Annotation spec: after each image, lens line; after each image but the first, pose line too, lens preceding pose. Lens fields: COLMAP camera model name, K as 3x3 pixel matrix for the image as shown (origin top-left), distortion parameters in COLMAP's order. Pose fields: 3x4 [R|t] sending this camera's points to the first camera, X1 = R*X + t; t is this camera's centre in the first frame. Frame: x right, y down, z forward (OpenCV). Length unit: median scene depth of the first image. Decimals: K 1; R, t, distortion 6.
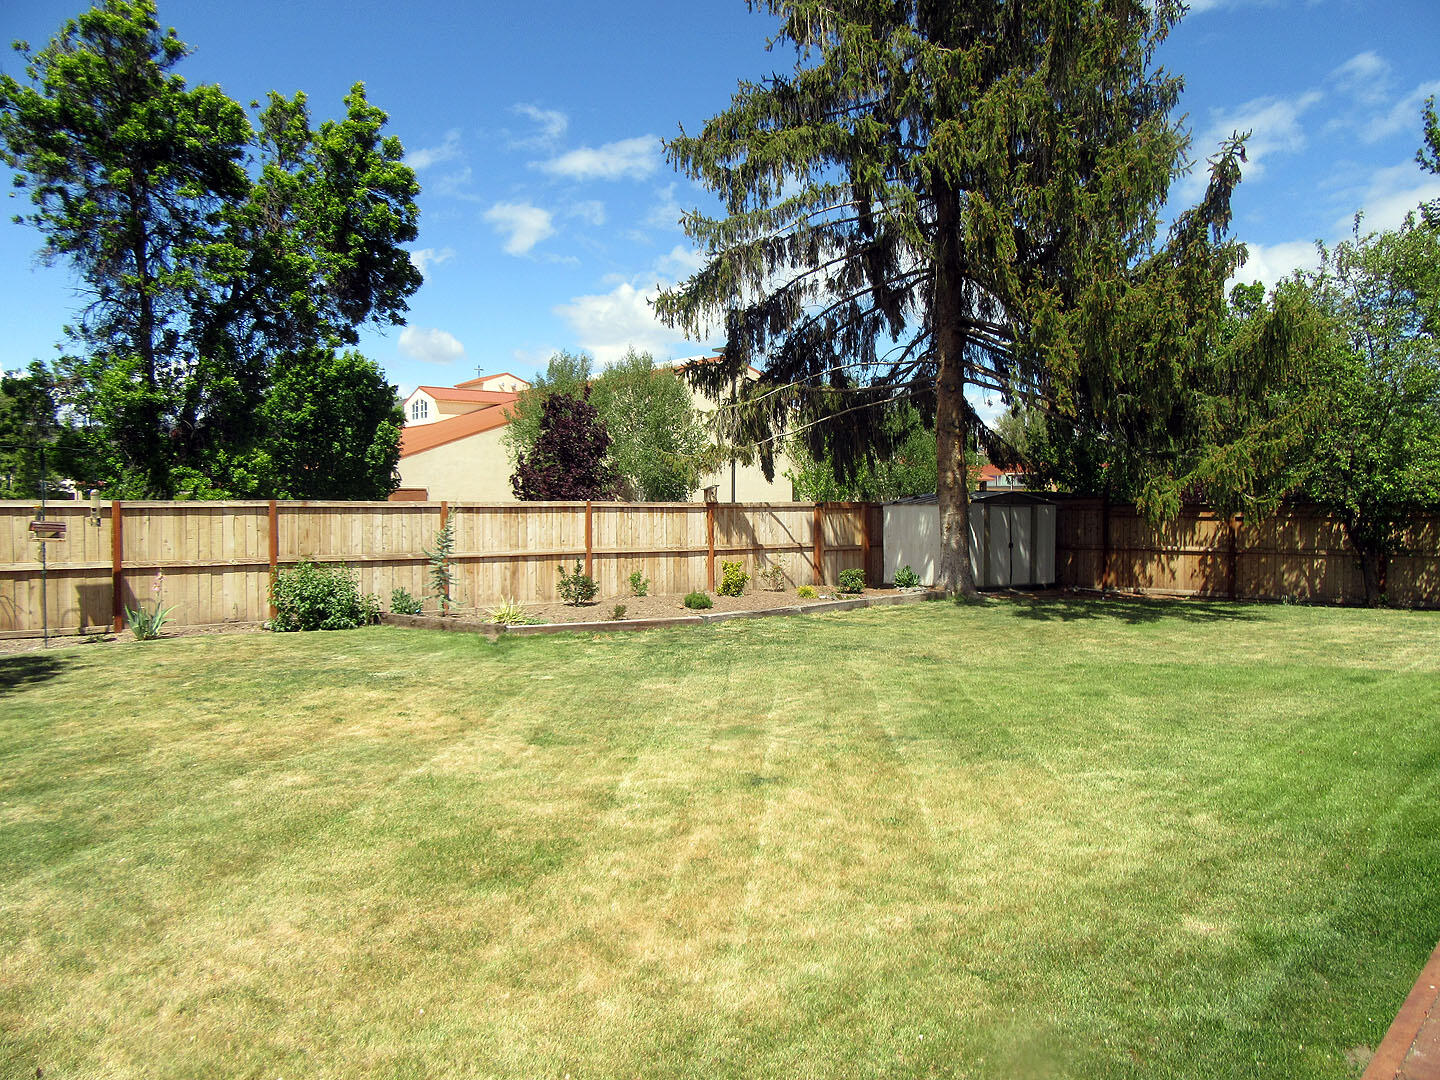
lens RADIAL K [[1085.2, 0, 715.9], [0, 1085.2, 537.0], [0, 0, 1]] dist [0.006286, 0.000034]
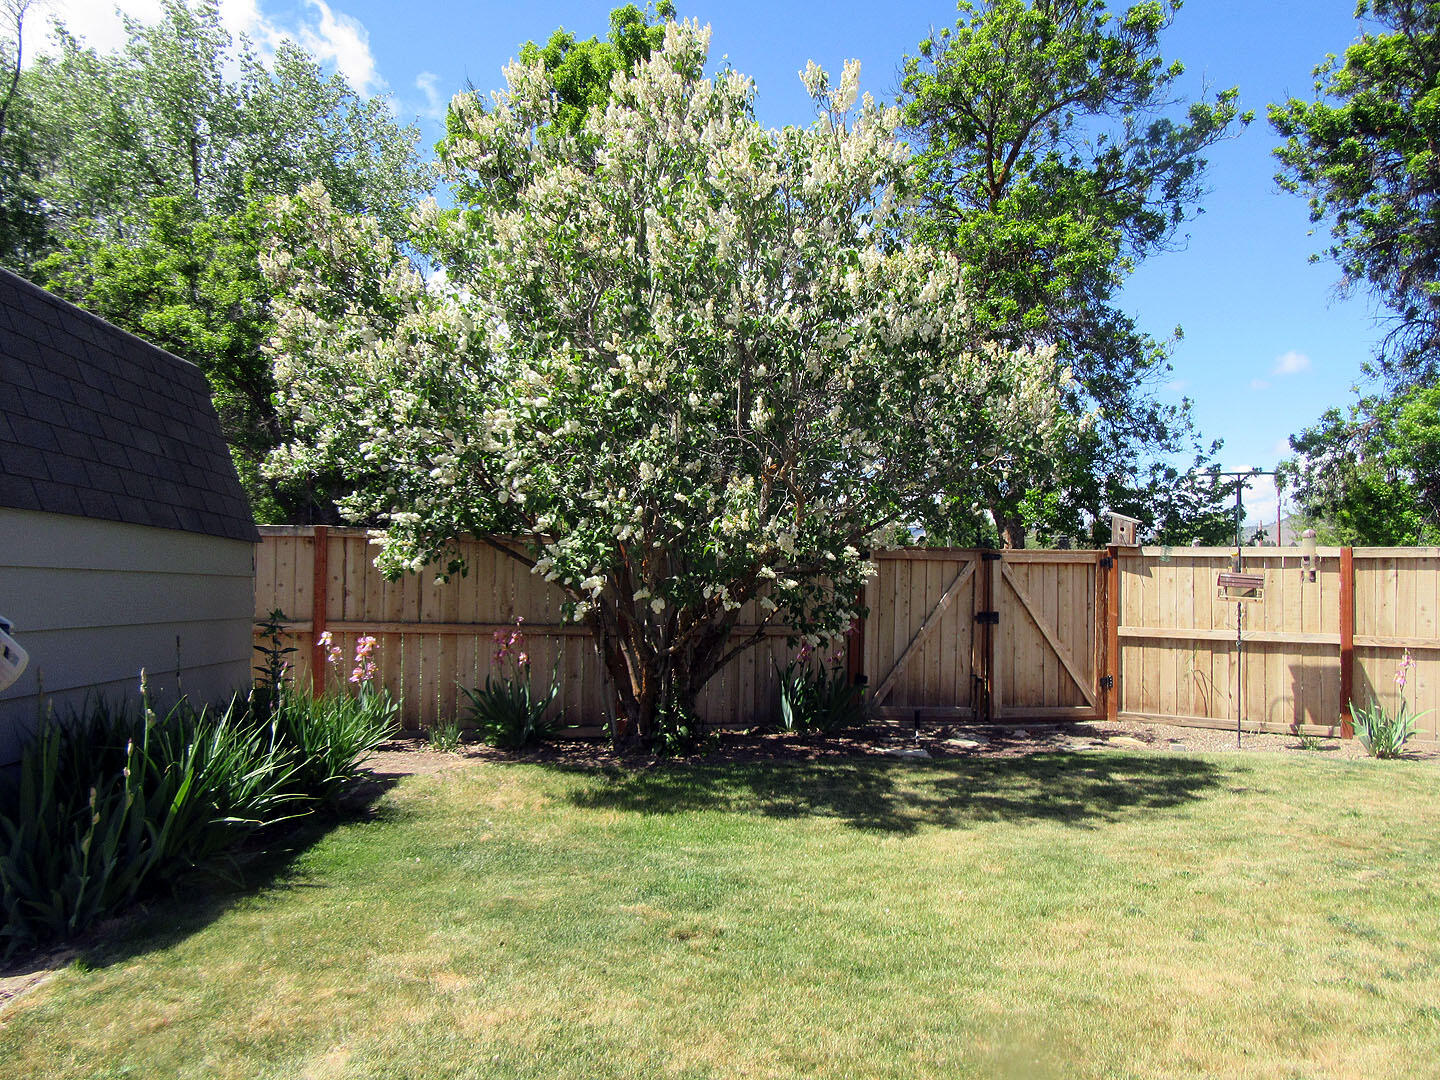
lens RADIAL K [[1085.2, 0, 712.9], [0, 1085.2, 535.0], [0, 0, 1]] dist [0.006286, 0.000034]
pose [[0.436625, -0.031239, -0.899101, -0.100628], [-0.035102, 0.998044, -0.051723, 0.008822], [0.898958, 0.054144, 0.434675, 0.329914]]
